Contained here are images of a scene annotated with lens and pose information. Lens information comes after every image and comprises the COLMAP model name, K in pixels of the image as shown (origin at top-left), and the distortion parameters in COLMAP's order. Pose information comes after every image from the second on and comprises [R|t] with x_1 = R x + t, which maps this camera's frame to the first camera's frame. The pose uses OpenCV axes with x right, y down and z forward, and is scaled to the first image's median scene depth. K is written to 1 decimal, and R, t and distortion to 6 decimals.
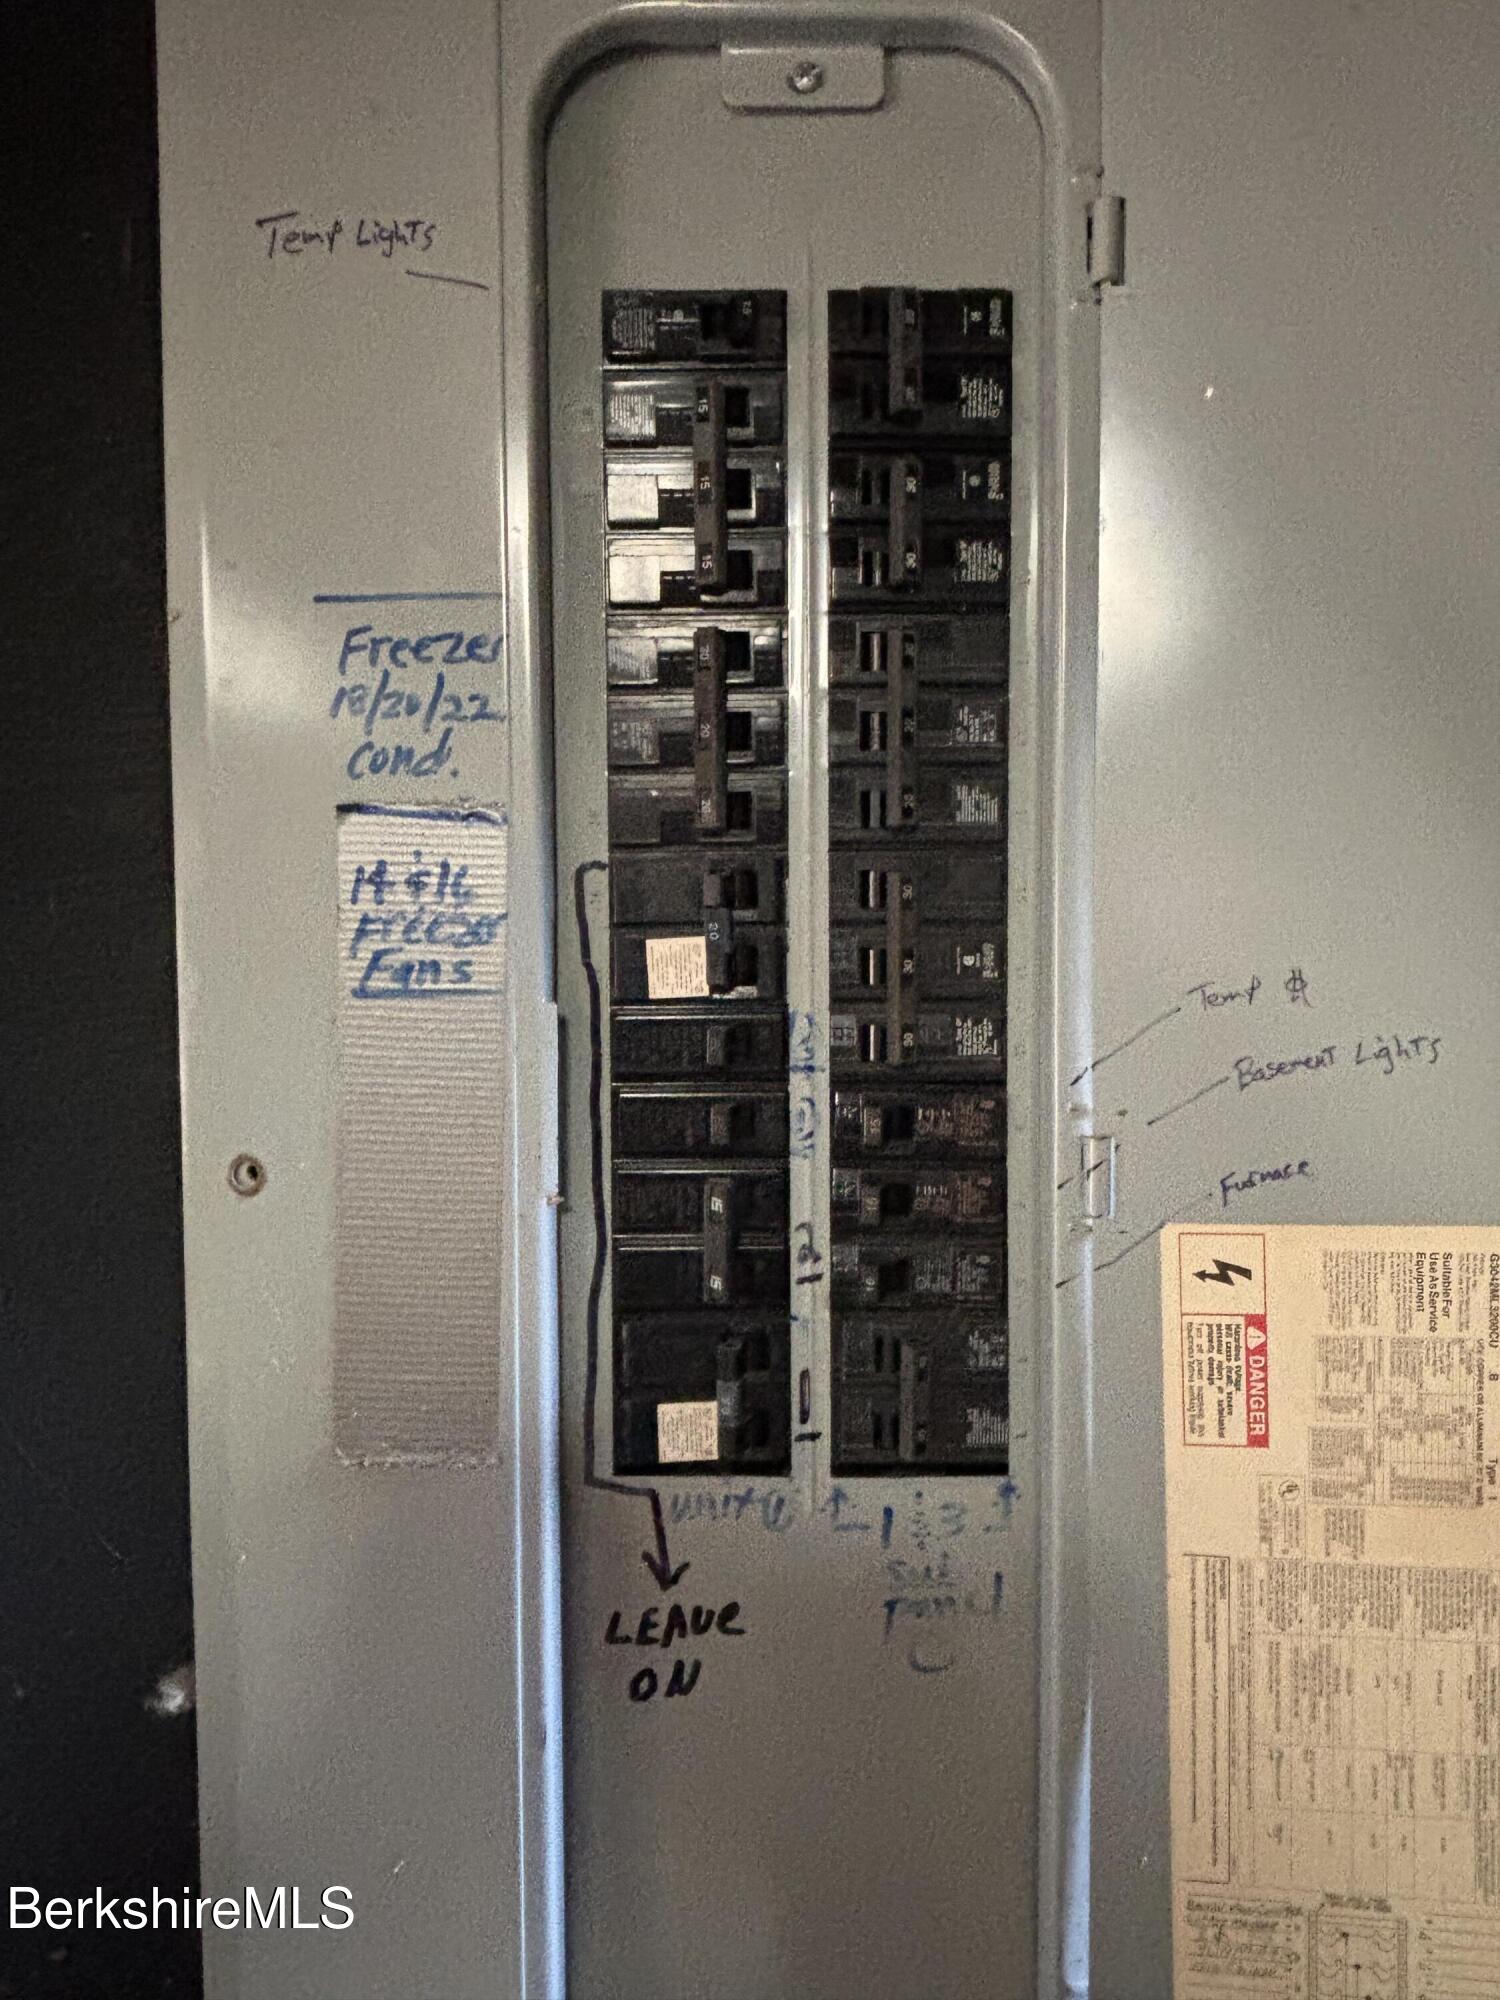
lens RADIAL K [[1396.8, 0, 750.0], [0, 1396.8, 1000.0], [0, 0, 1]] dist [0.052308, -0.078192]
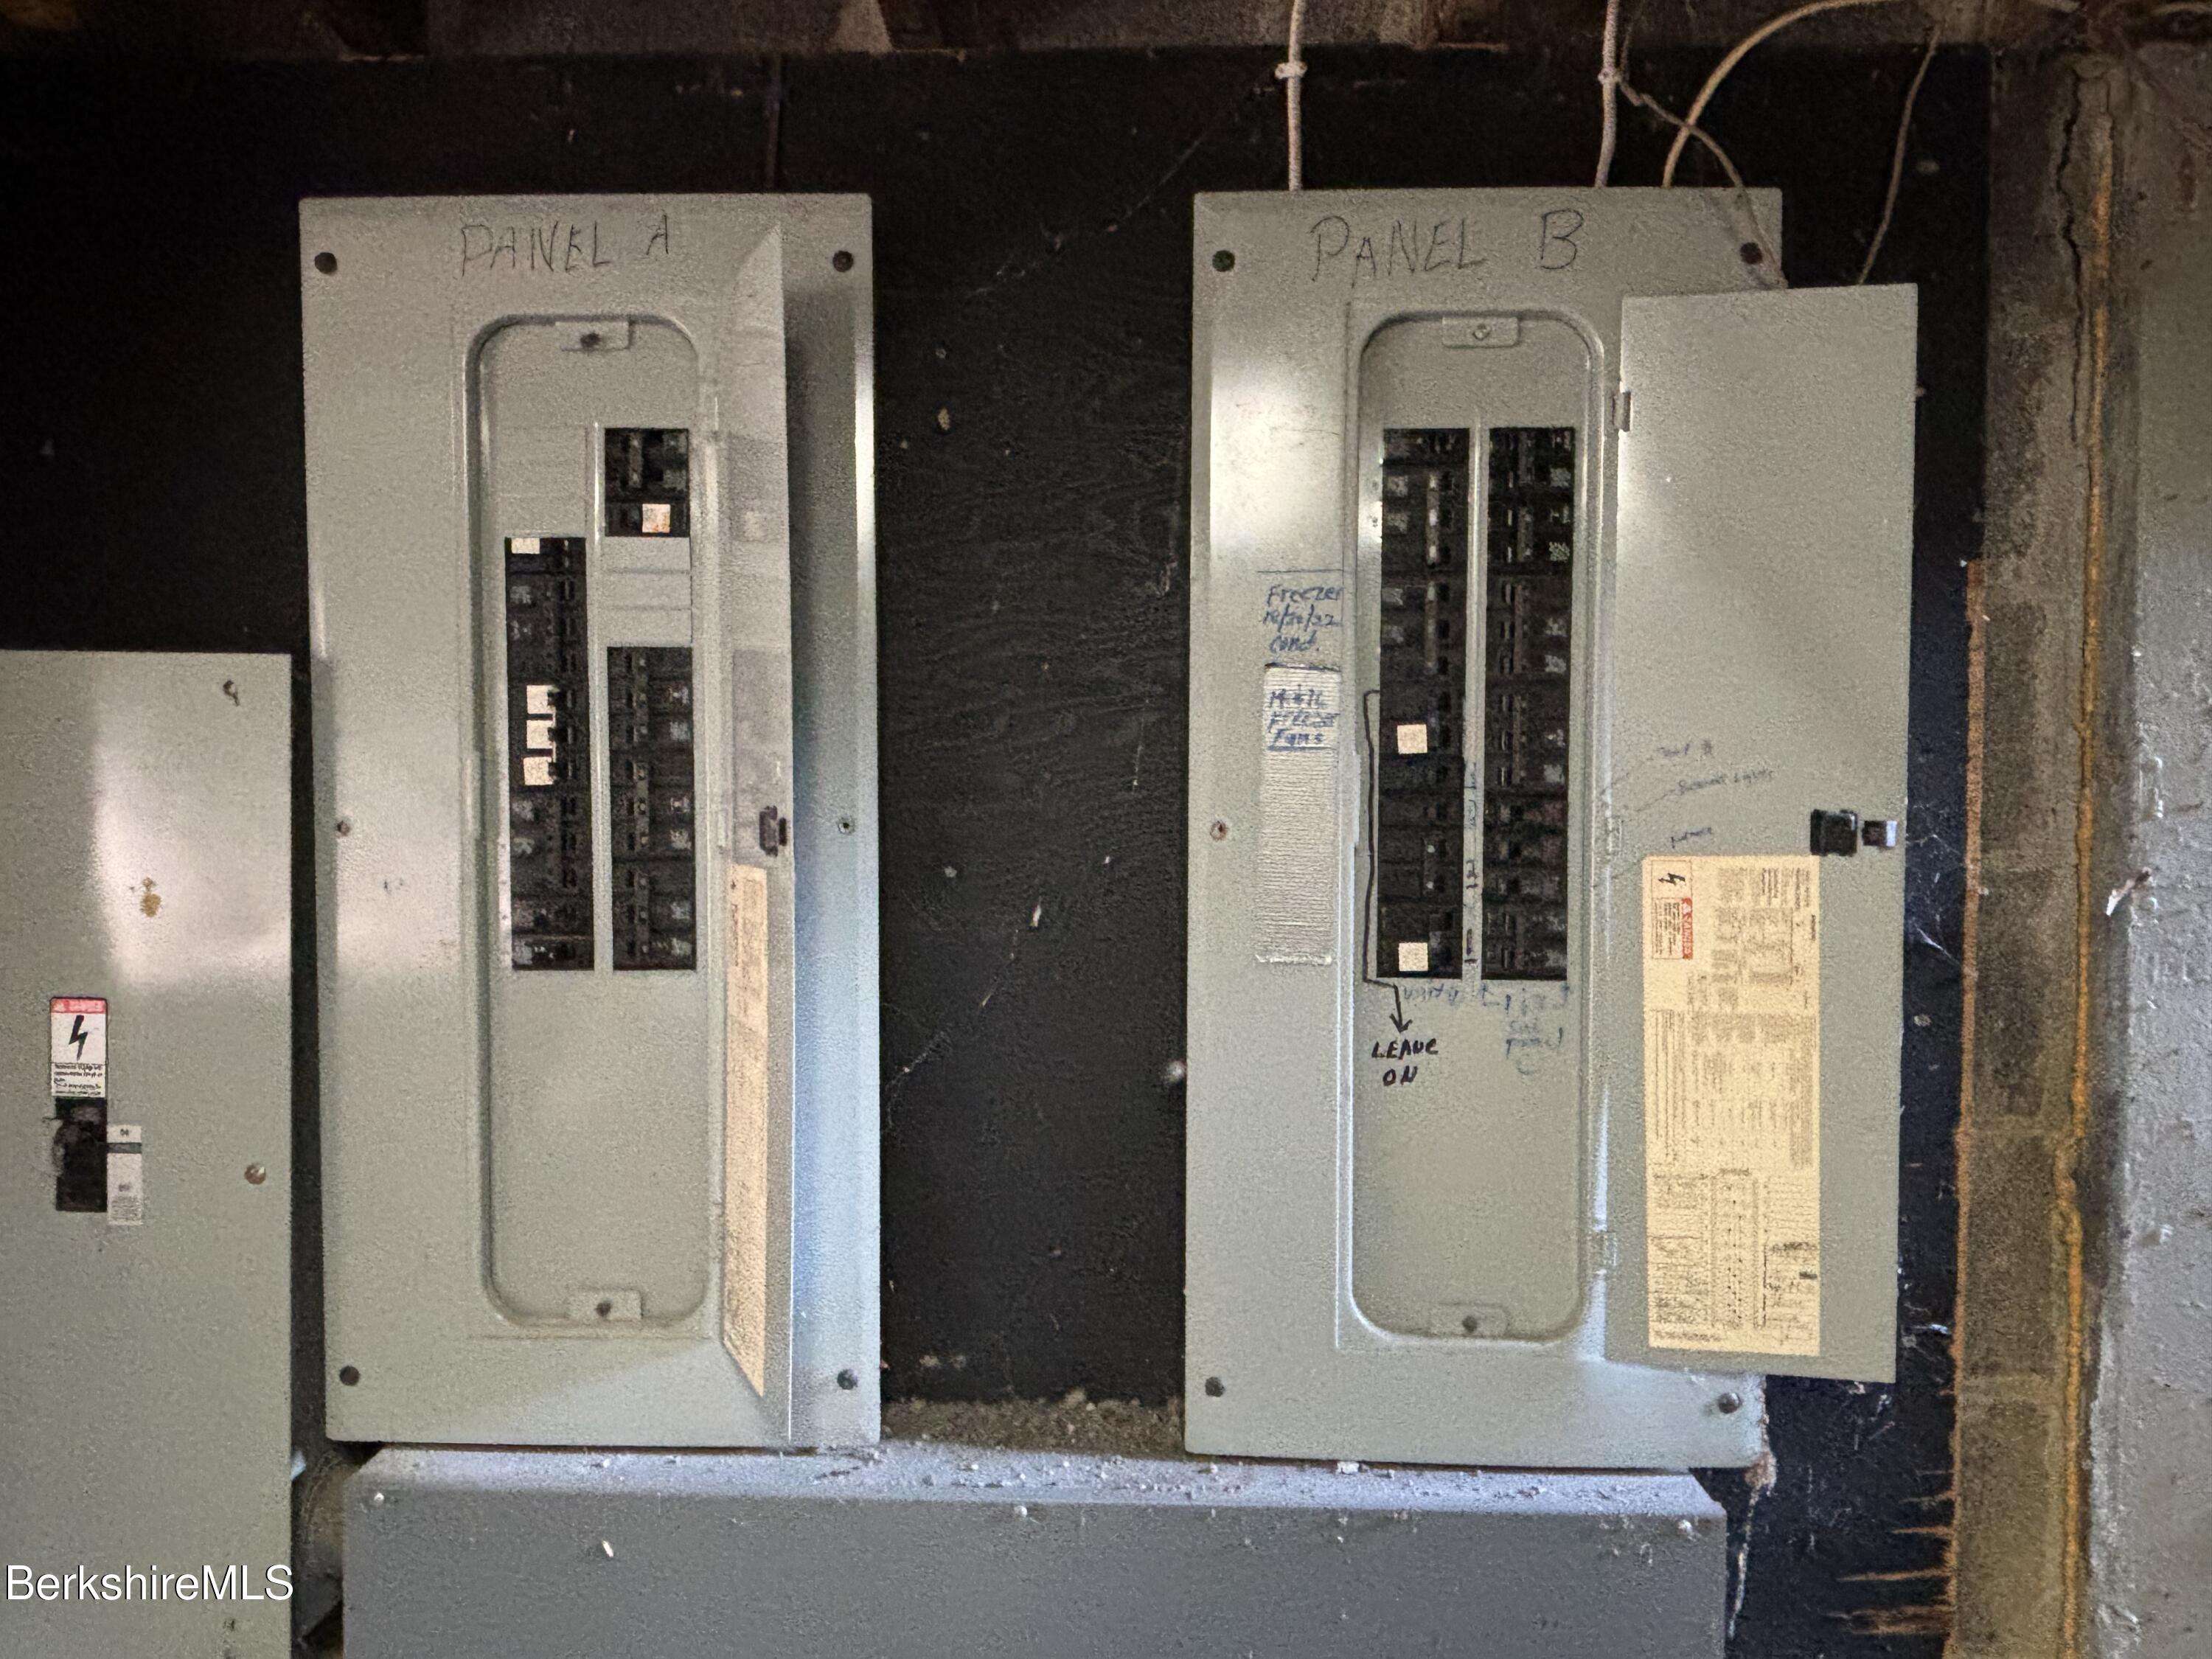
lens RADIAL K [[1544.9, 0, 1048.7], [0, 1544.9, 831.7], [0, 0, 1]] dist [0.052308, -0.078192]
pose [[0.998124, 0.012376, -0.059966, -0.473449], [-0.013380, 0.999777, -0.016362, 0.168685], [0.059750, 0.017134, 0.998066, -1.432378]]
